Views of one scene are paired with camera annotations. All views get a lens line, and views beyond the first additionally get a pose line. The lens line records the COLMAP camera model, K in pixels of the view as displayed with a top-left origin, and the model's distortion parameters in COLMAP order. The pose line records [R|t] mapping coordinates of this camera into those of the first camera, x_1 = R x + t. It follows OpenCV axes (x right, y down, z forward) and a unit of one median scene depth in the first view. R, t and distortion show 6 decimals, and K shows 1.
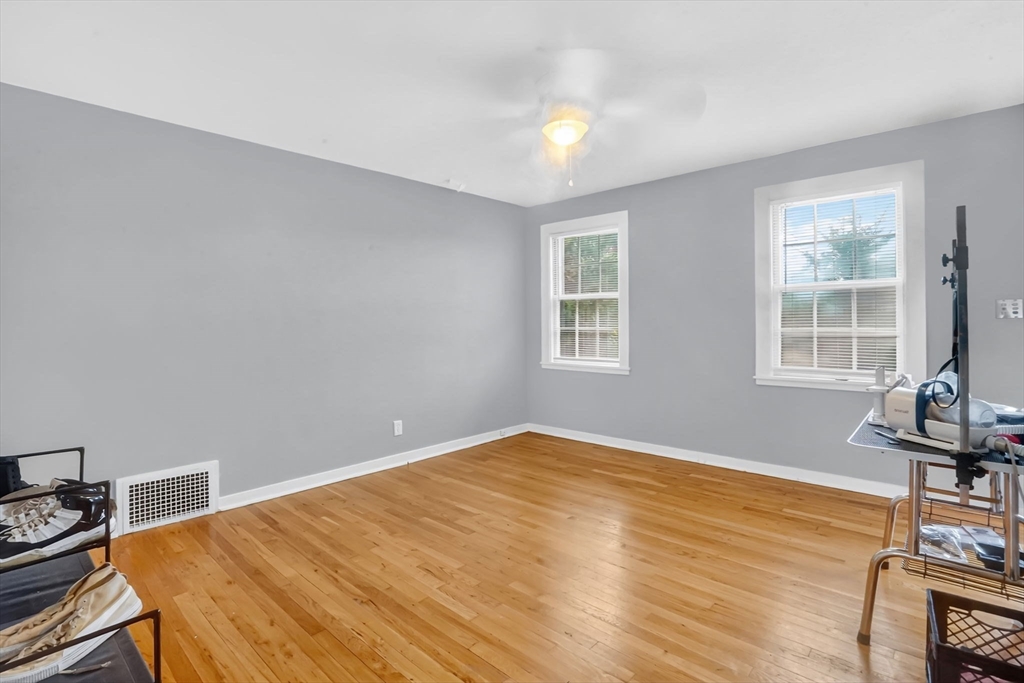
lens RADIAL K [[471.0, 0, 512.2], [0, 471.0, 336.4], [0, 0, 1]] dist [0.000819, 0.000176]
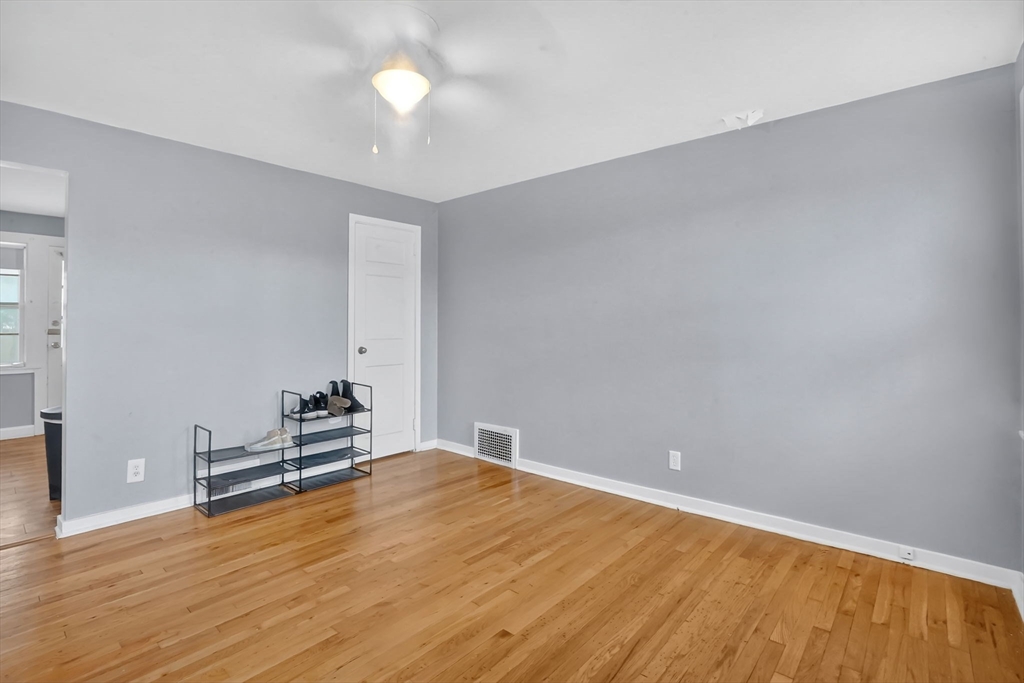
lens RADIAL K [[471.0, 0, 513.1], [0, 471.0, 336.2], [0, 0, 1]] dist [0.000819, 0.000176]
pose [[0.011487, 0.012450, -0.999857, 0.723201], [-0.006773, 0.999901, 0.012373, -0.031084], [0.999911, 0.006629, 0.011570, 0.944900]]
